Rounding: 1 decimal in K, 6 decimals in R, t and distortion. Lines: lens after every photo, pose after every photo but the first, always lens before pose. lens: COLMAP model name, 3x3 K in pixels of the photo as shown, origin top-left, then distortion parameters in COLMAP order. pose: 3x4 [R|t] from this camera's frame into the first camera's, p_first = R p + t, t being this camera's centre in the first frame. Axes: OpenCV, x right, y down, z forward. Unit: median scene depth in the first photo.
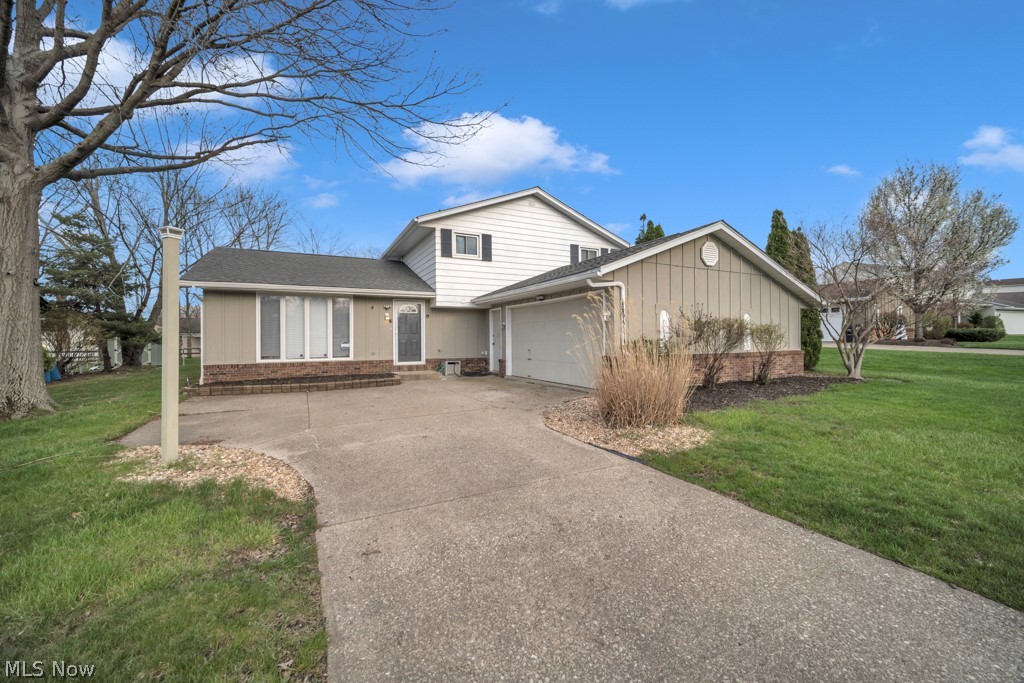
lens RADIAL K [[406.7, 0, 512.0], [0, 406.7, 341.5], [0, 0, 1]] dist [-0.000753, -0.000077]
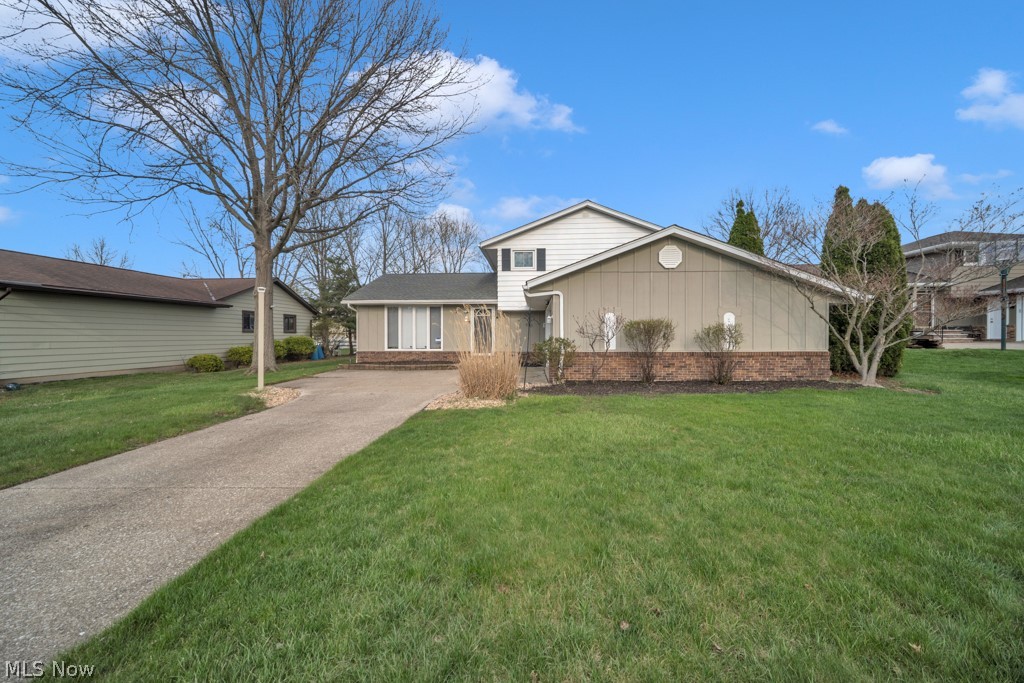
lens RADIAL K [[406.7, 0, 512.0], [0, 406.7, 341.5], [0, 0, 1]] dist [-0.000753, -0.000077]
pose [[0.866871, 0.012468, -0.498377, 0.501133], [-0.006315, 0.999882, 0.014031, -0.007166], [0.498493, -0.009016, 0.866847, -0.087072]]
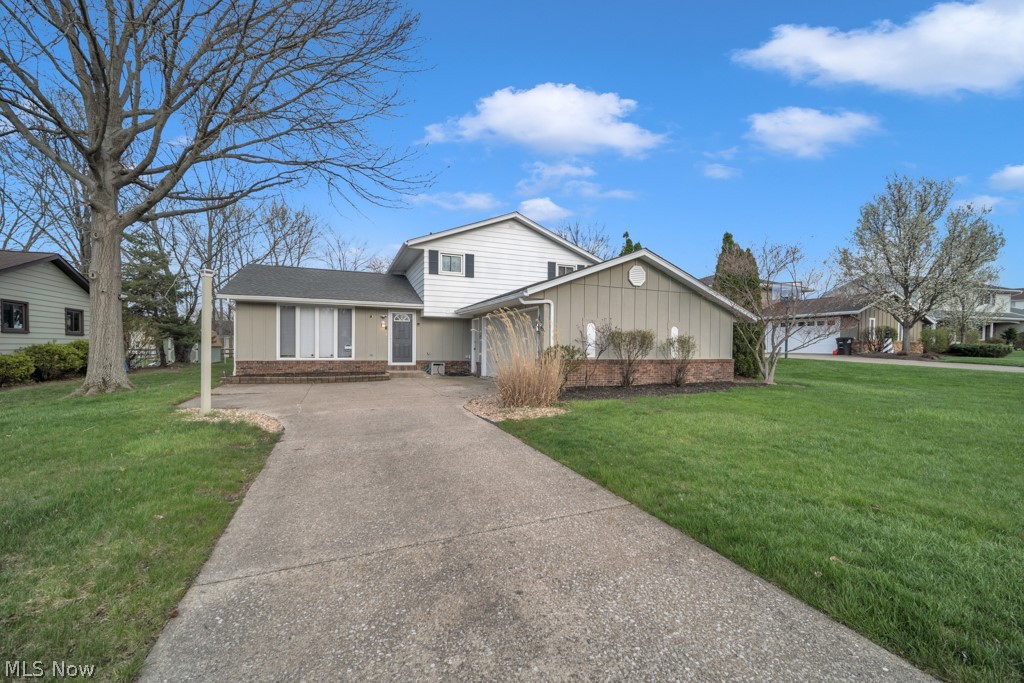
lens RADIAL K [[412.5, 0, 510.9], [0, 412.5, 356.6], [0, 0, 1]] dist [-0.000062, -0.000292]
pose [[0.996727, 0.020215, -0.078271, 0.165460], [-0.018772, 0.999641, 0.019135, 0.003560], [0.078630, -0.017603, 0.996748, -0.180652]]
